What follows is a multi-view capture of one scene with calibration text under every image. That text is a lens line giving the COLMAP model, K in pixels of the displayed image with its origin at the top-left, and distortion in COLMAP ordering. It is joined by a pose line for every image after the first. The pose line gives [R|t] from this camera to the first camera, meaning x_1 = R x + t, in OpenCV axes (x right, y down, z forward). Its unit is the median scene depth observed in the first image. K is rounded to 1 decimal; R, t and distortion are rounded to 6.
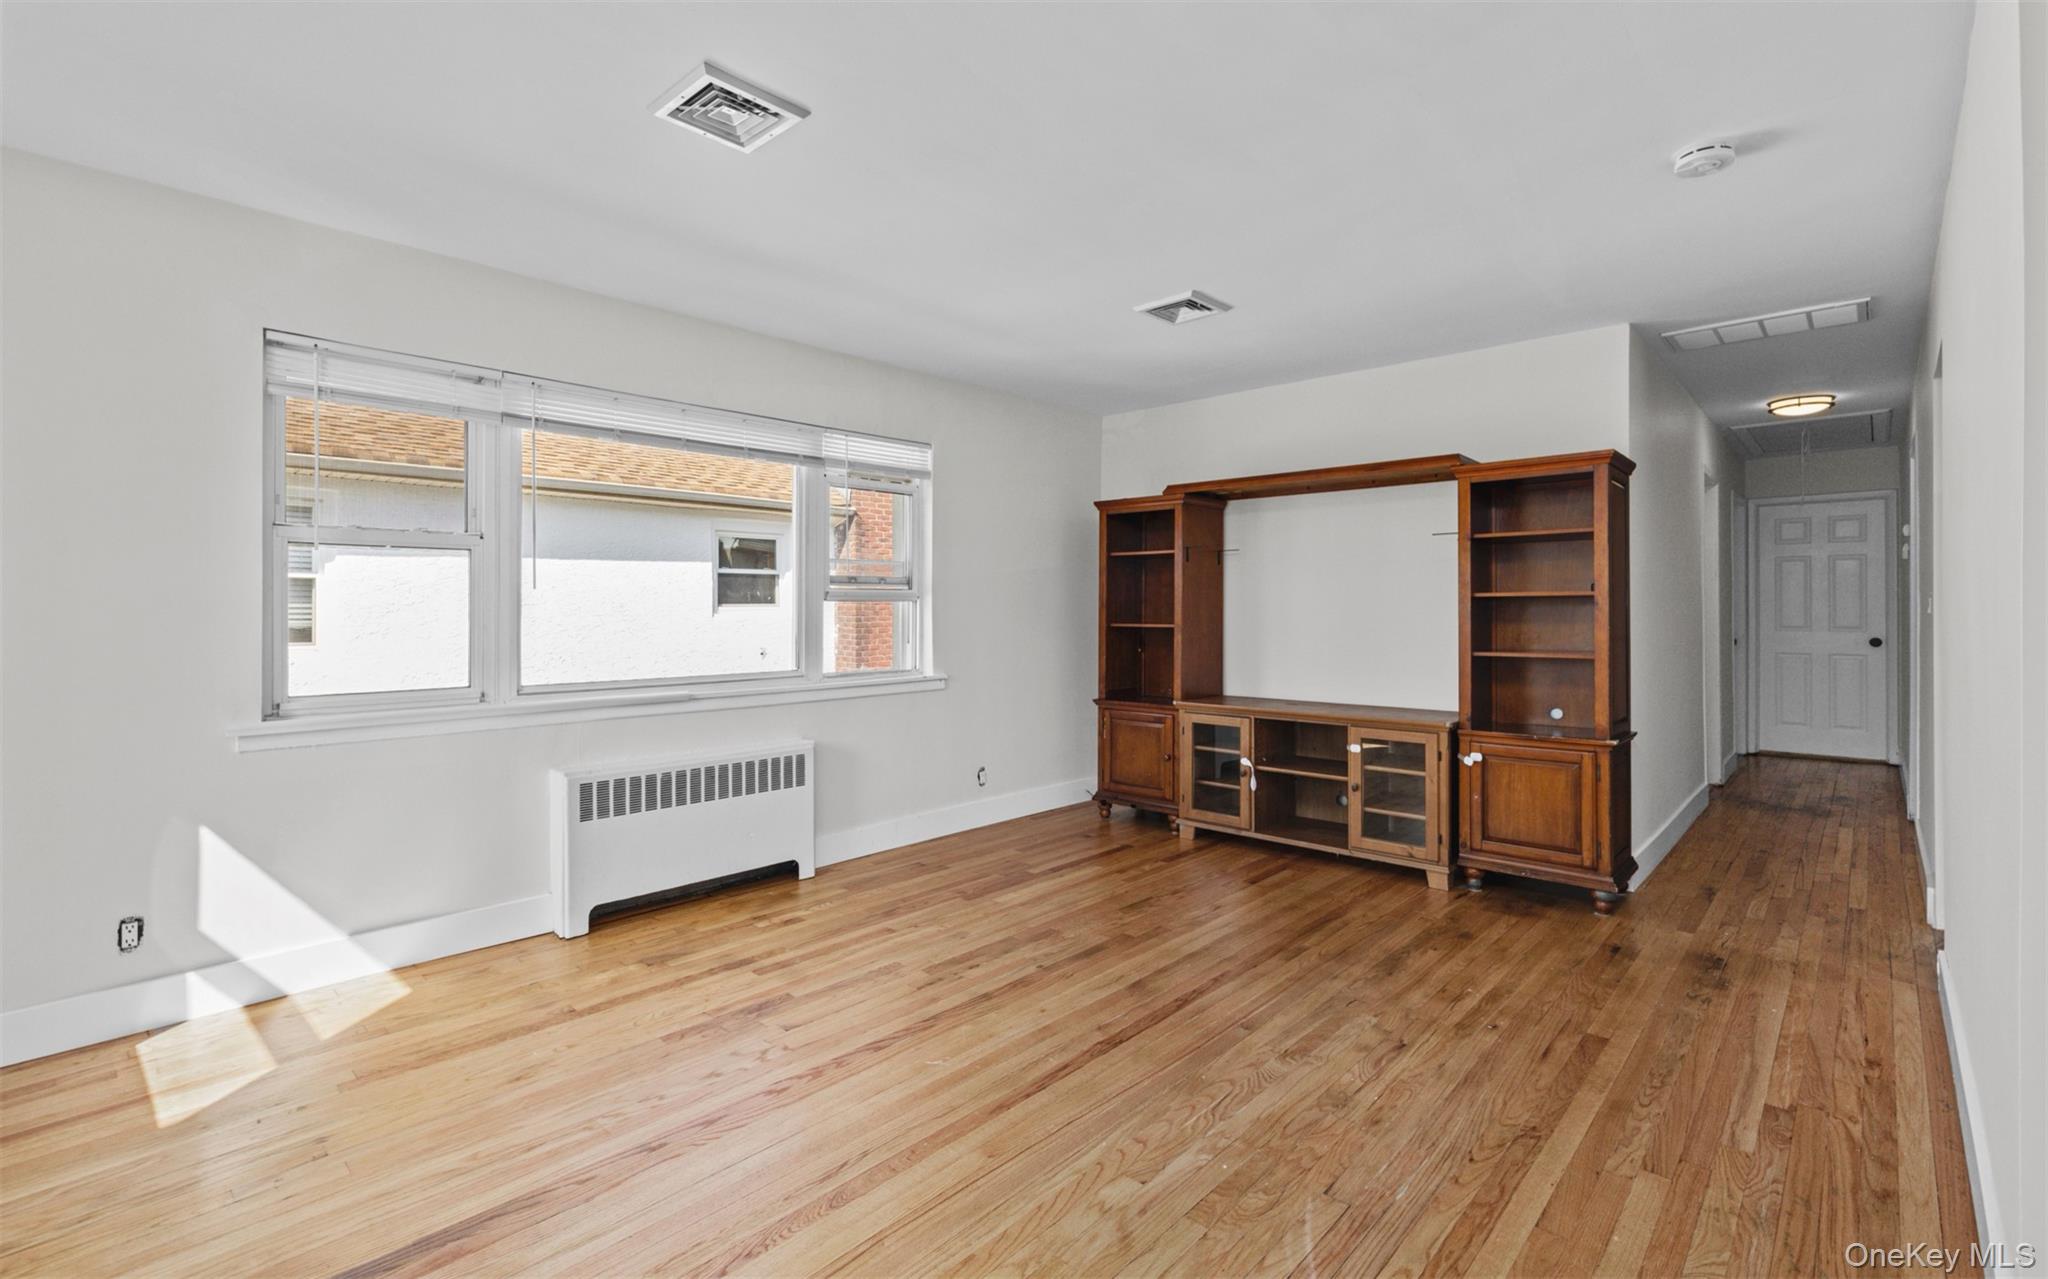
lens RADIAL K [[944.9, 0, 1028.6], [0, 944.9, 590.7], [0, 0, 1]] dist [-0.002604, 0.000473]
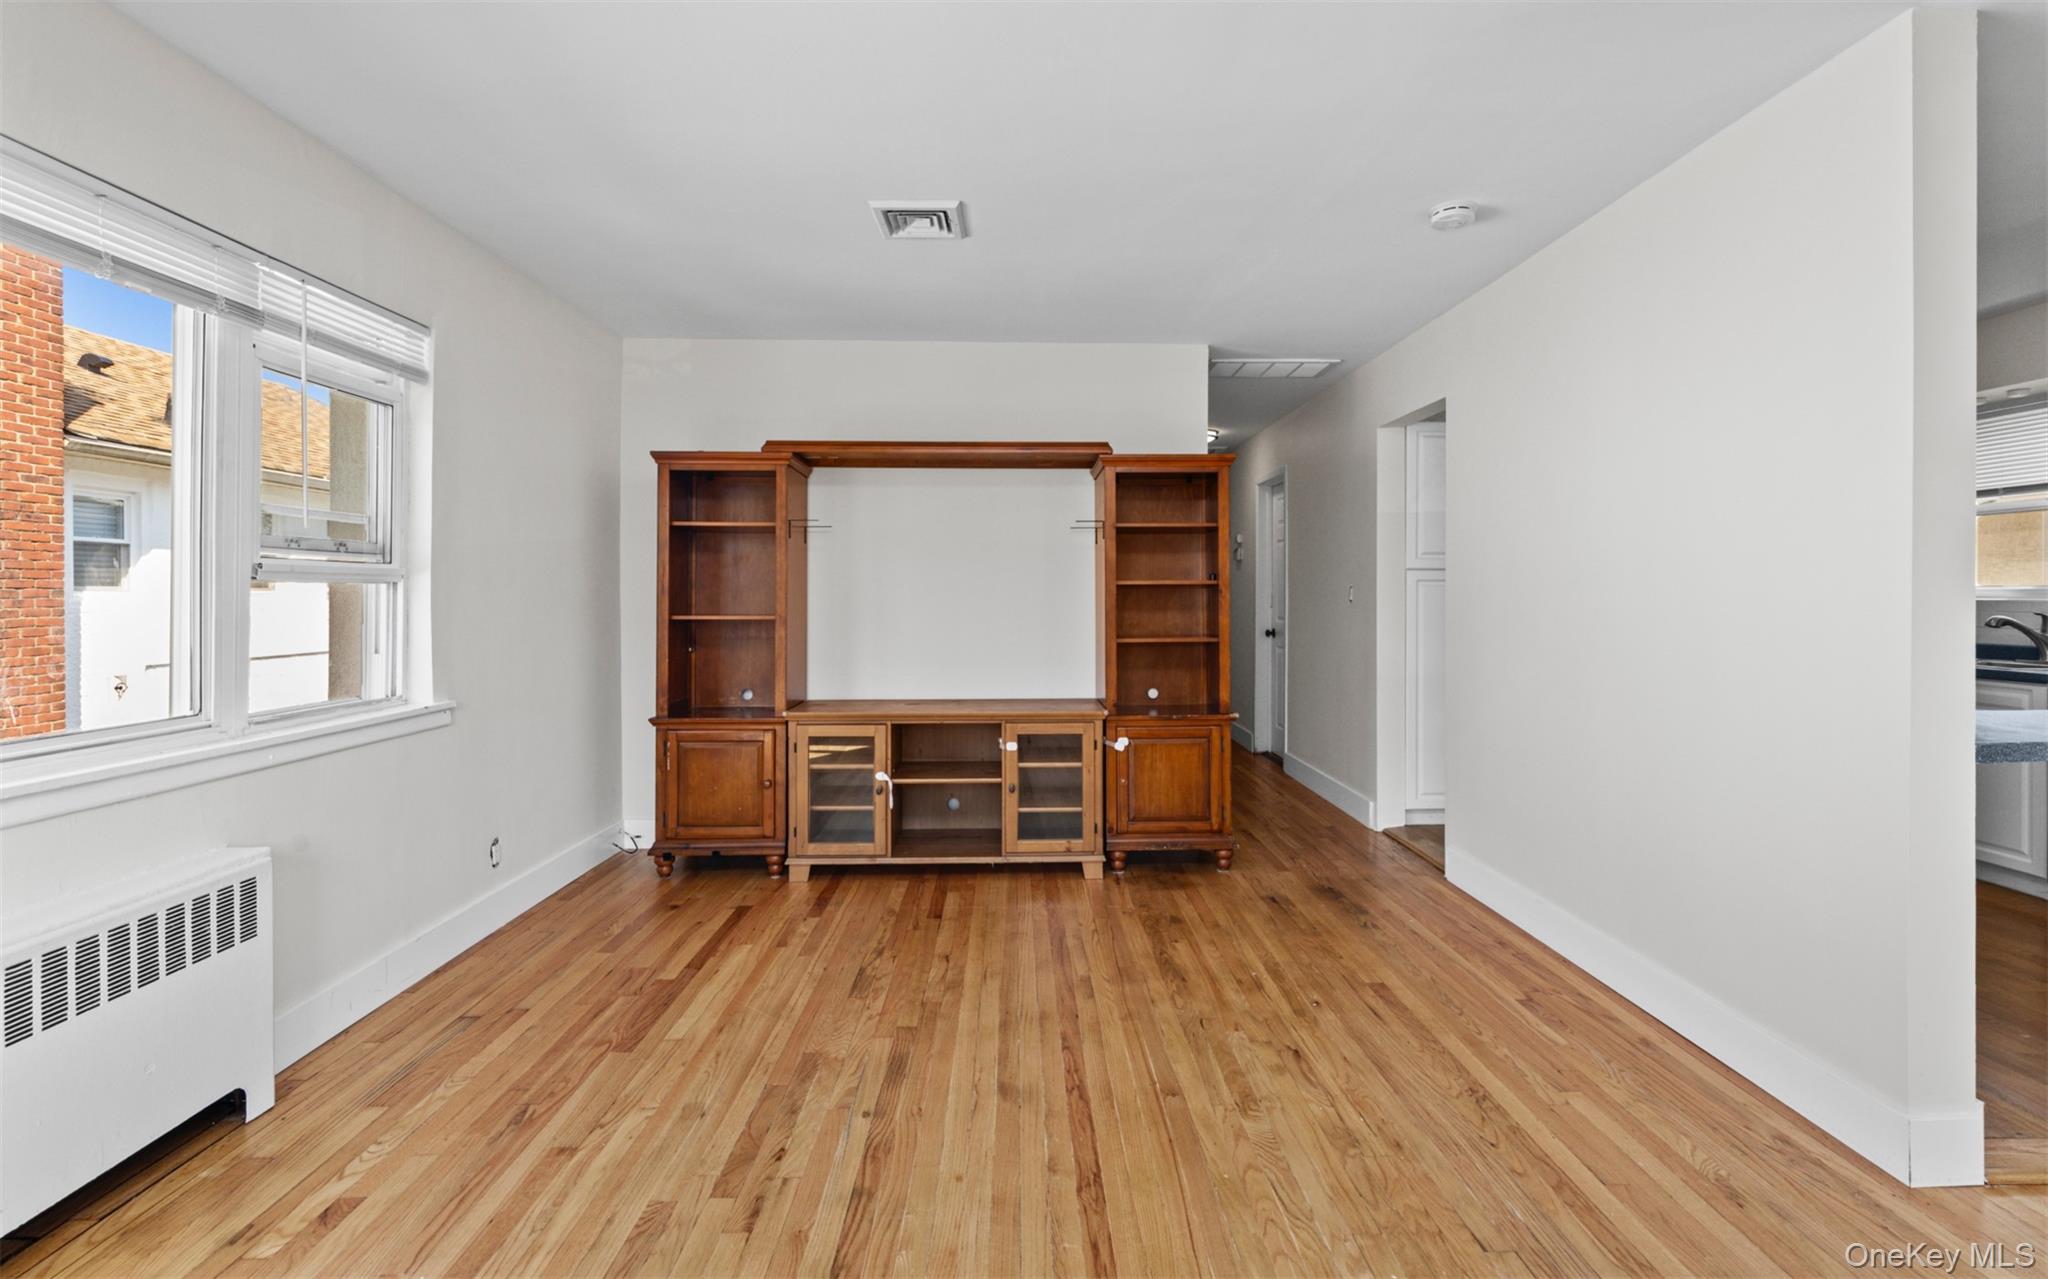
lens RADIAL K [[944.9, 0, 1028.6], [0, 944.9, 590.7], [0, 0, 1]] dist [-0.002604, 0.000473]
pose [[0.701557, 0.005339, 0.712593, -0.324816], [-0.015024, 0.999860, 0.007300, 0.006556], [-0.712454, -0.015827, 0.701540, 0.355841]]
